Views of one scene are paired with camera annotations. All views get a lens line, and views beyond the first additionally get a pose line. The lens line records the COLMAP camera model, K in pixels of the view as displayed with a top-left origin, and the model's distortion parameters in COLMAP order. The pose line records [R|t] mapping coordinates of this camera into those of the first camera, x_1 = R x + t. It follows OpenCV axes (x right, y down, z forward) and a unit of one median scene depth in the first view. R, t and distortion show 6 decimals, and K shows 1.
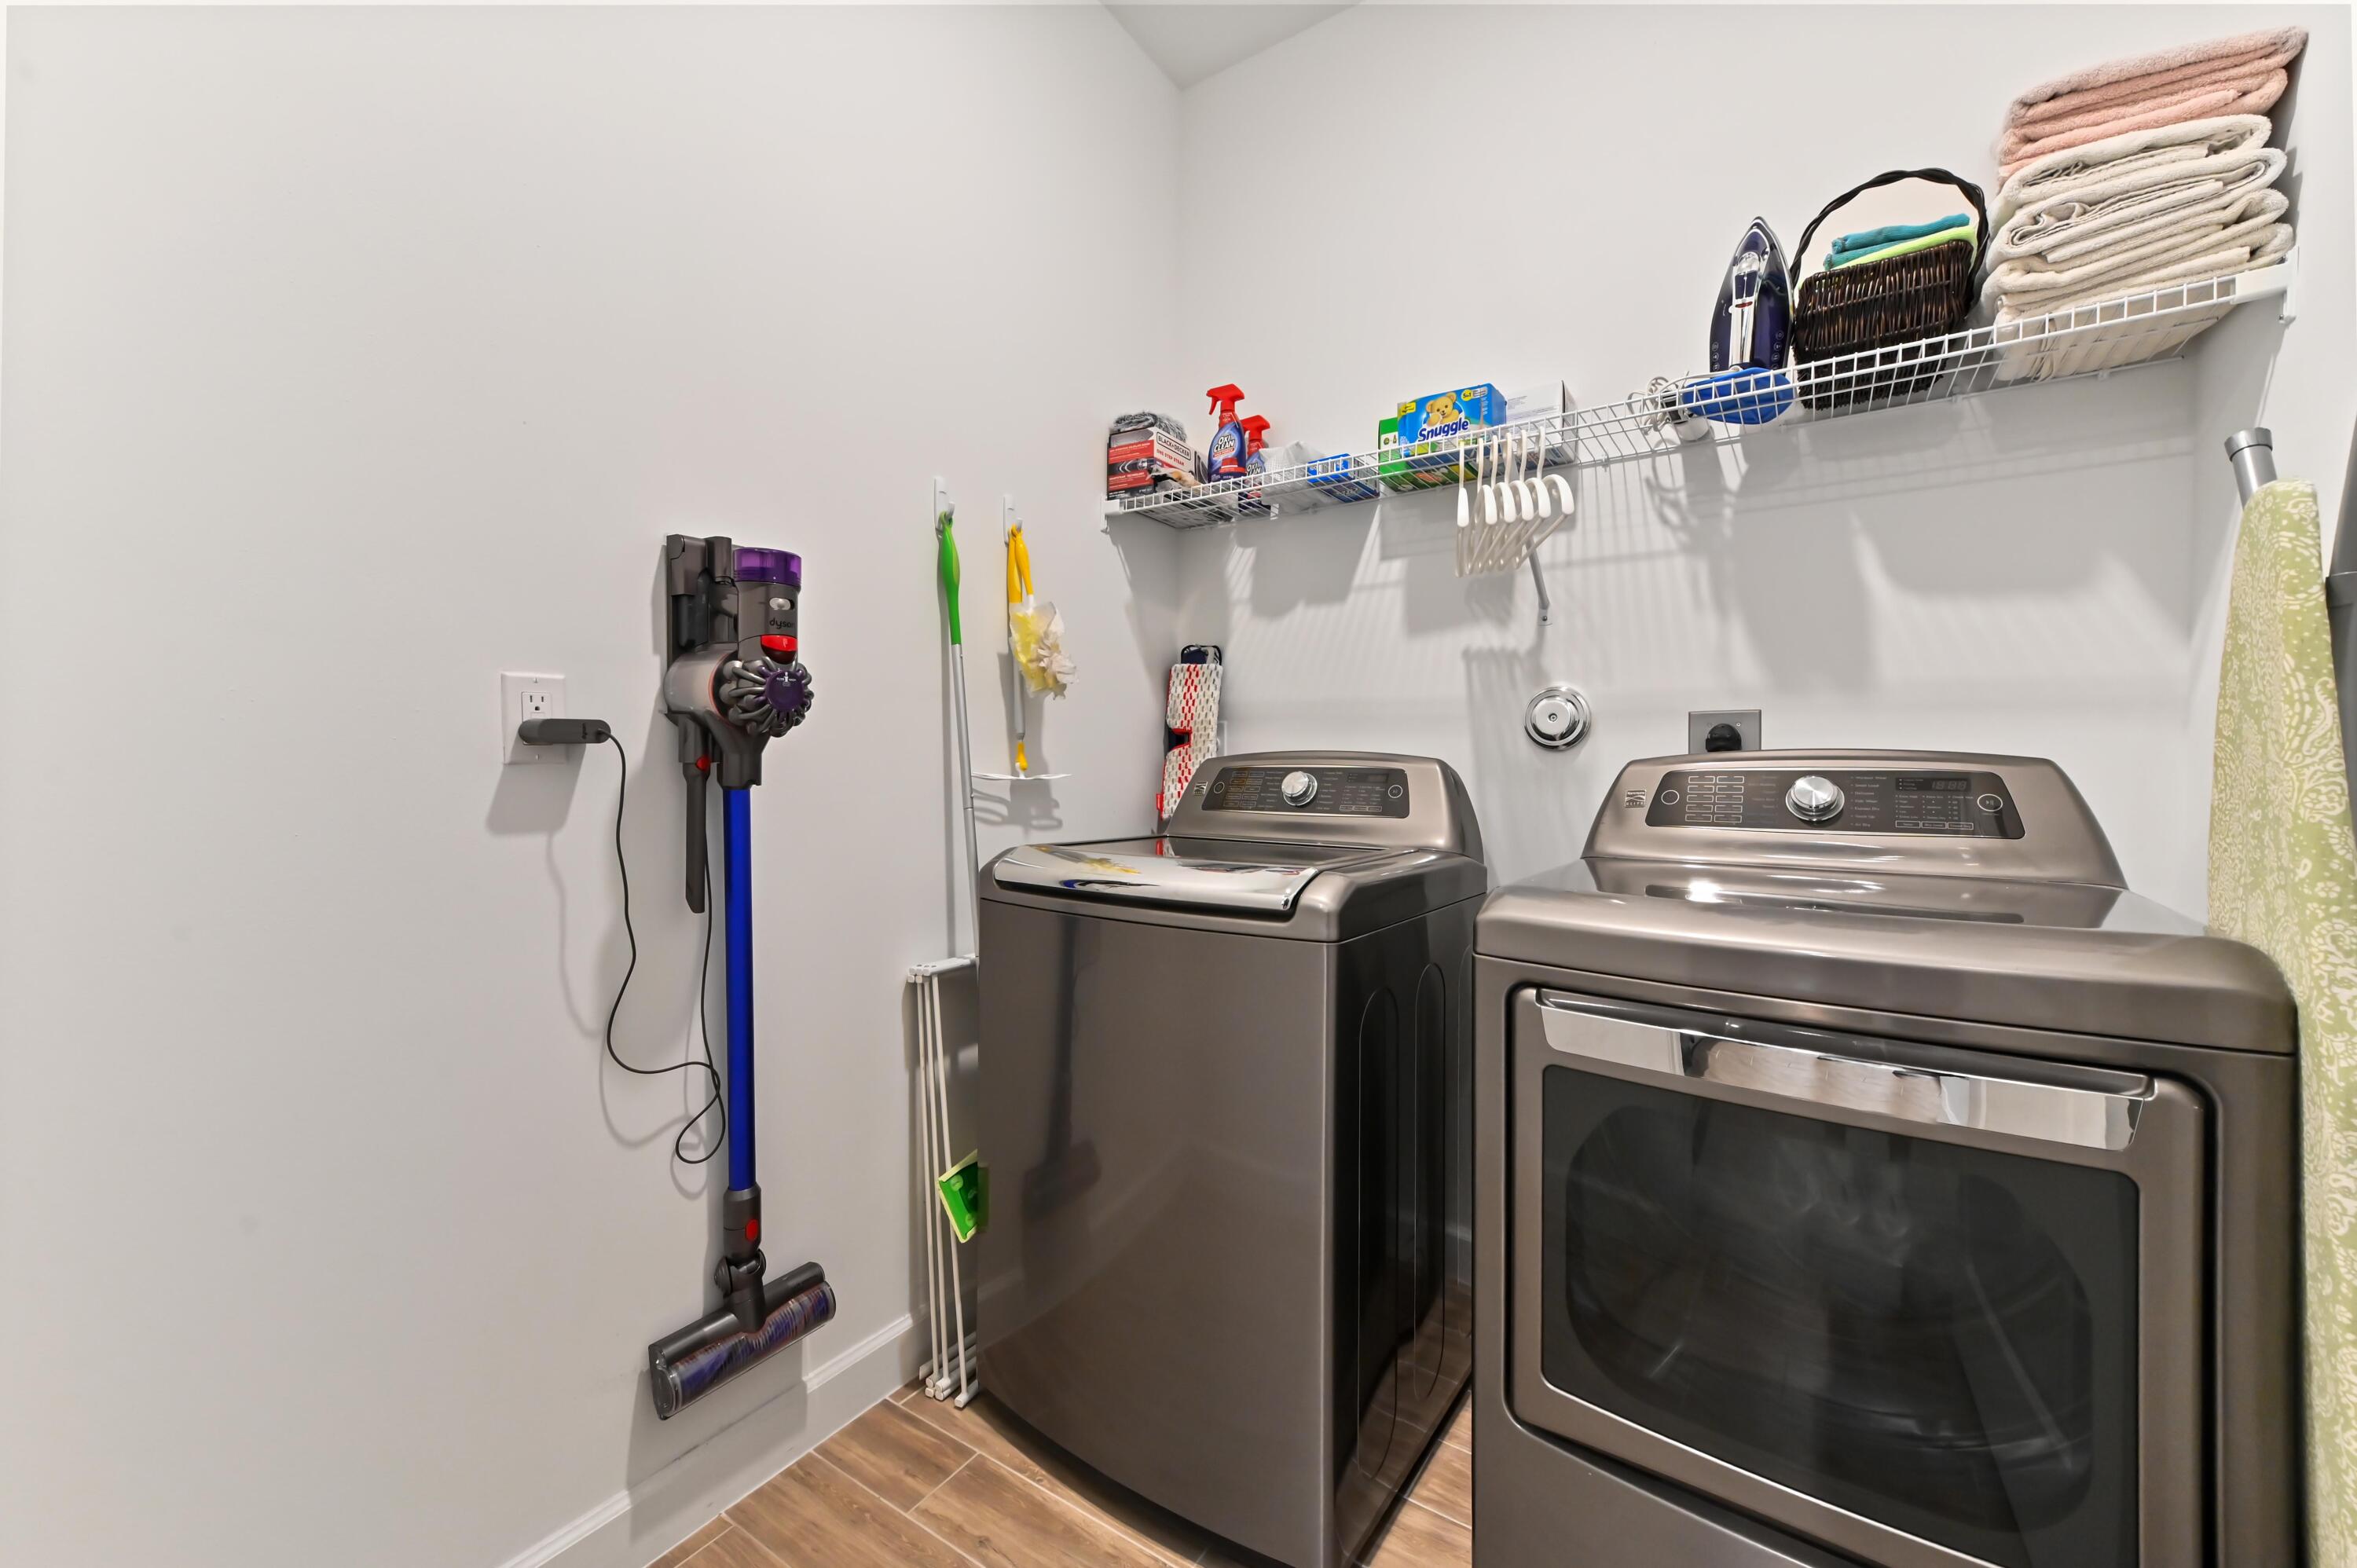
lens RADIAL K [[931.3, 0, 1168.7], [0, 931.3, 775.3], [0, 0, 1]] dist [0.000606, 0.000083]
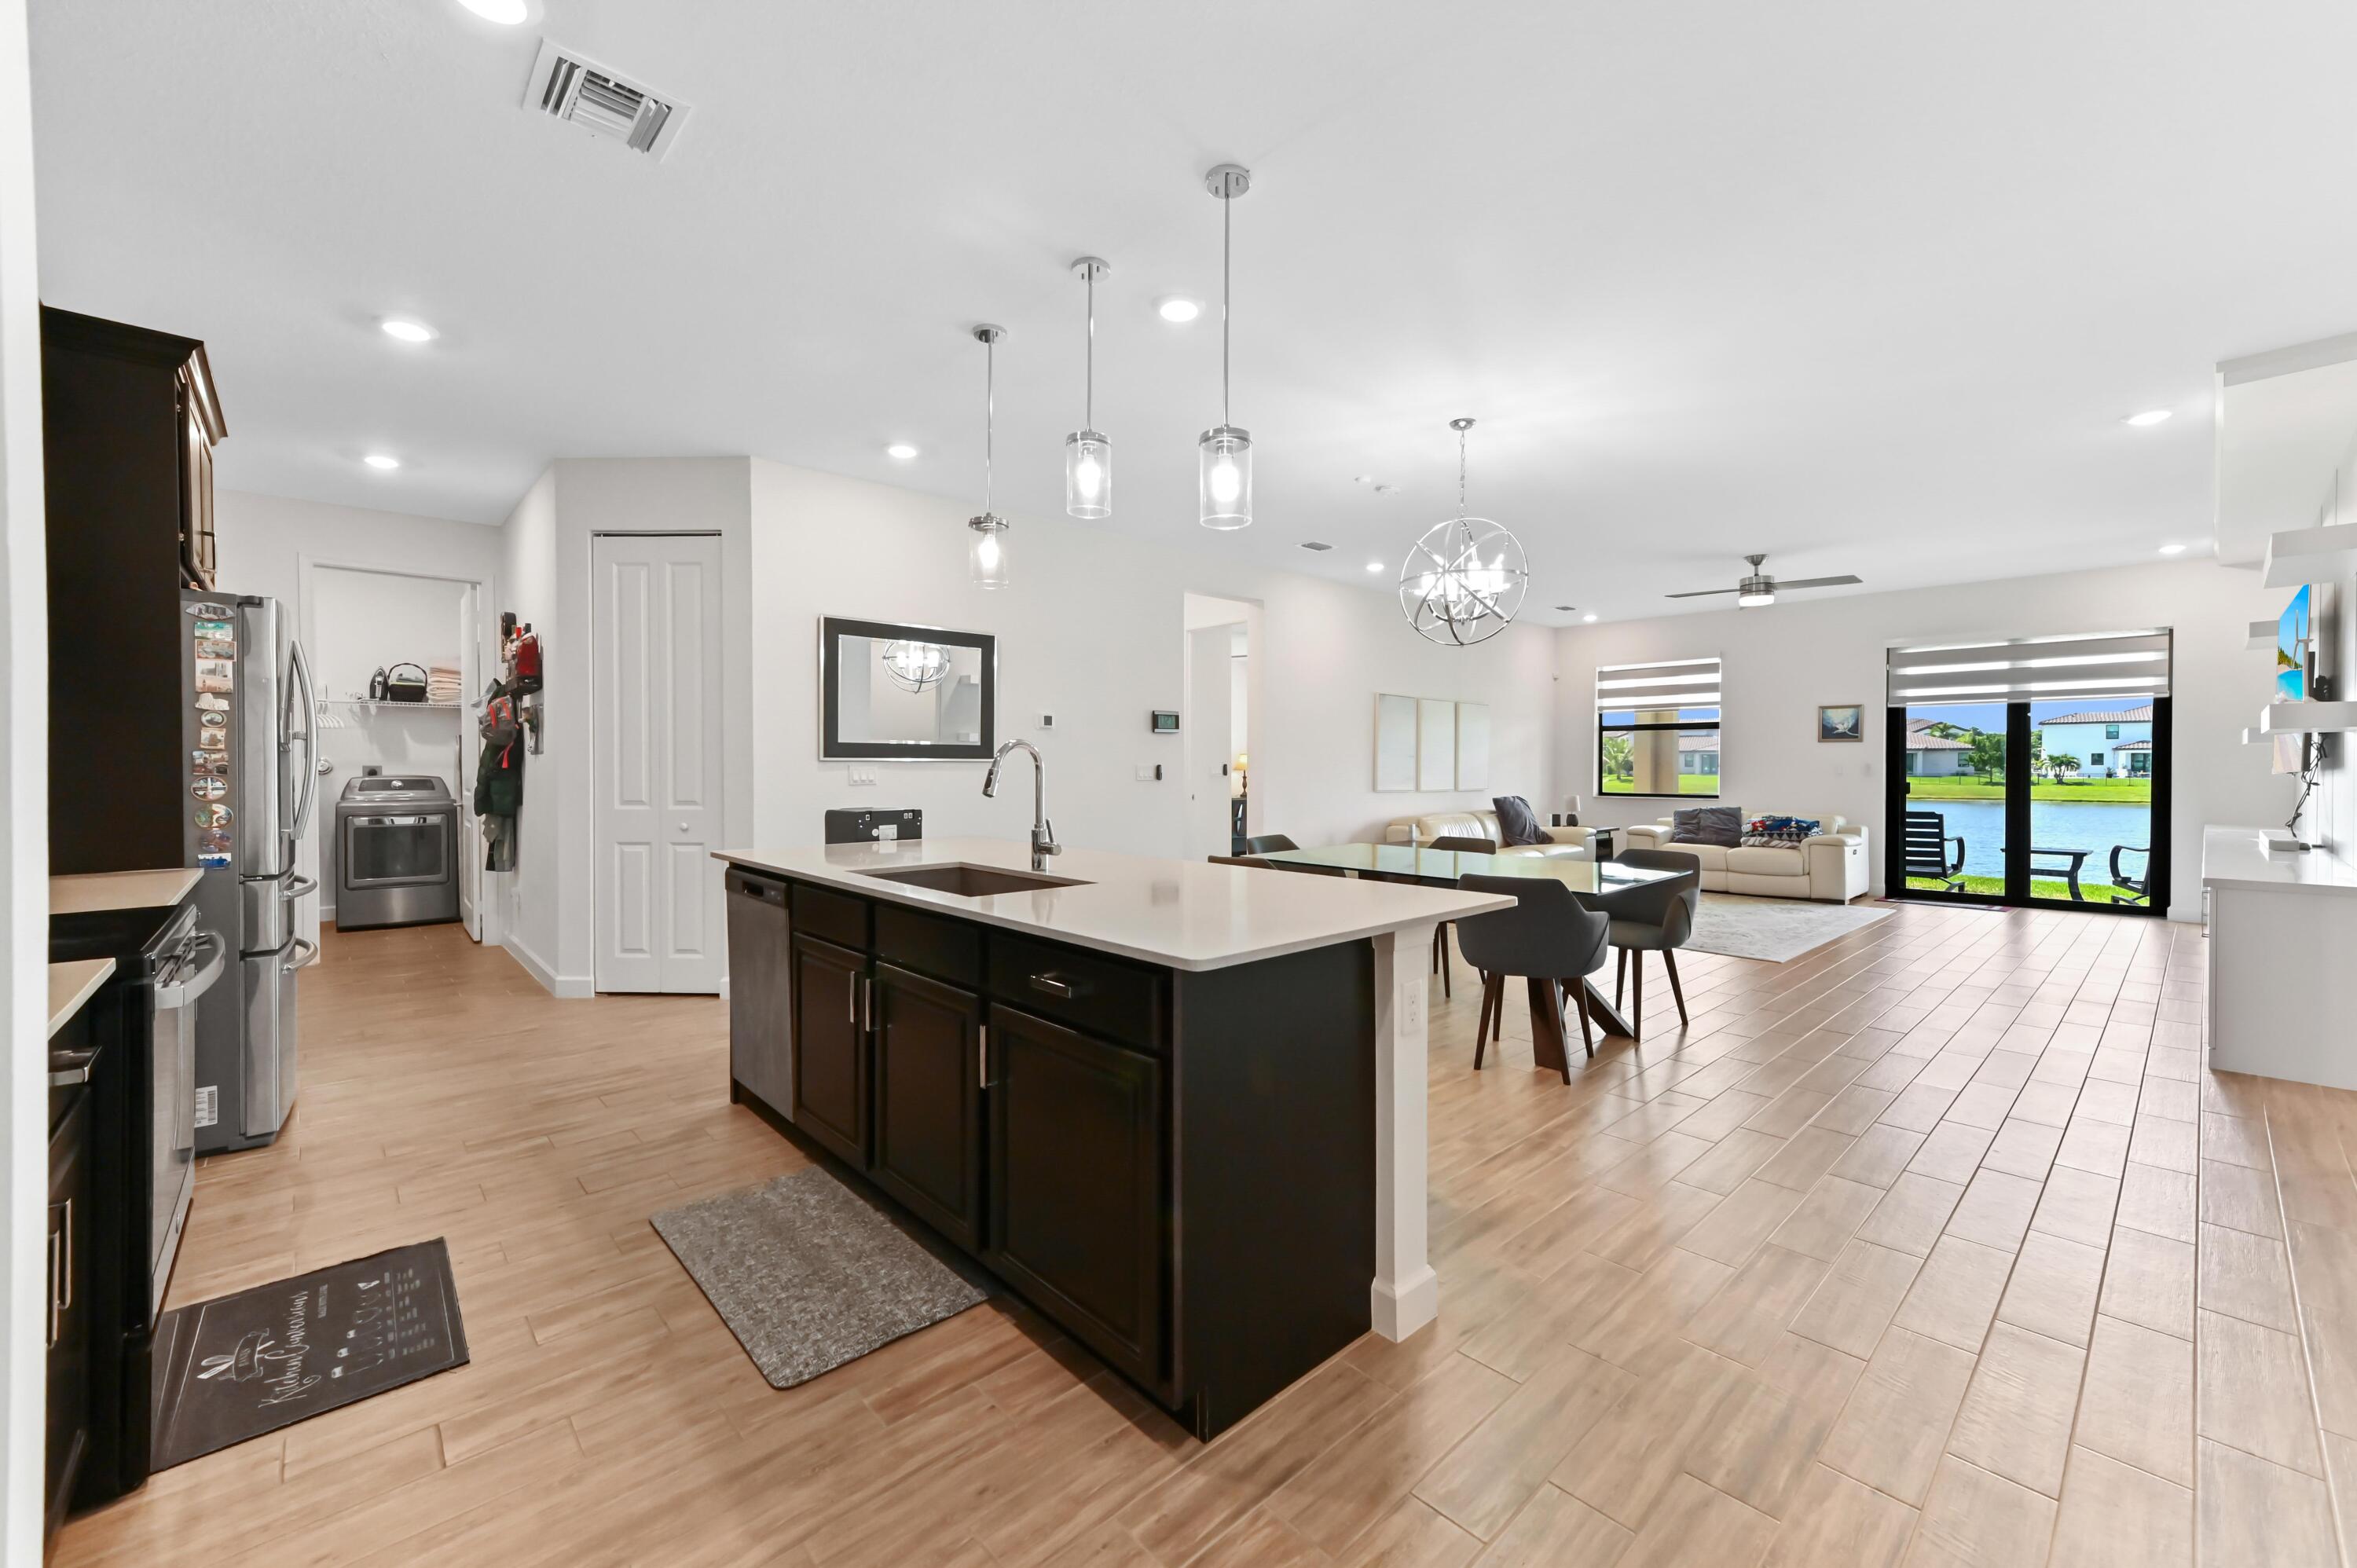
lens RADIAL K [[931.3, 0, 1169.9], [0, 931.3, 774.5], [0, 0, 1]] dist [0.000606, 0.000083]
pose [[0.245413, -0.011482, 0.969351, -3.153173], [0.020808, 0.999762, 0.006574, 0.023652], [-0.969195, 0.018557, 0.245593, -4.281012]]
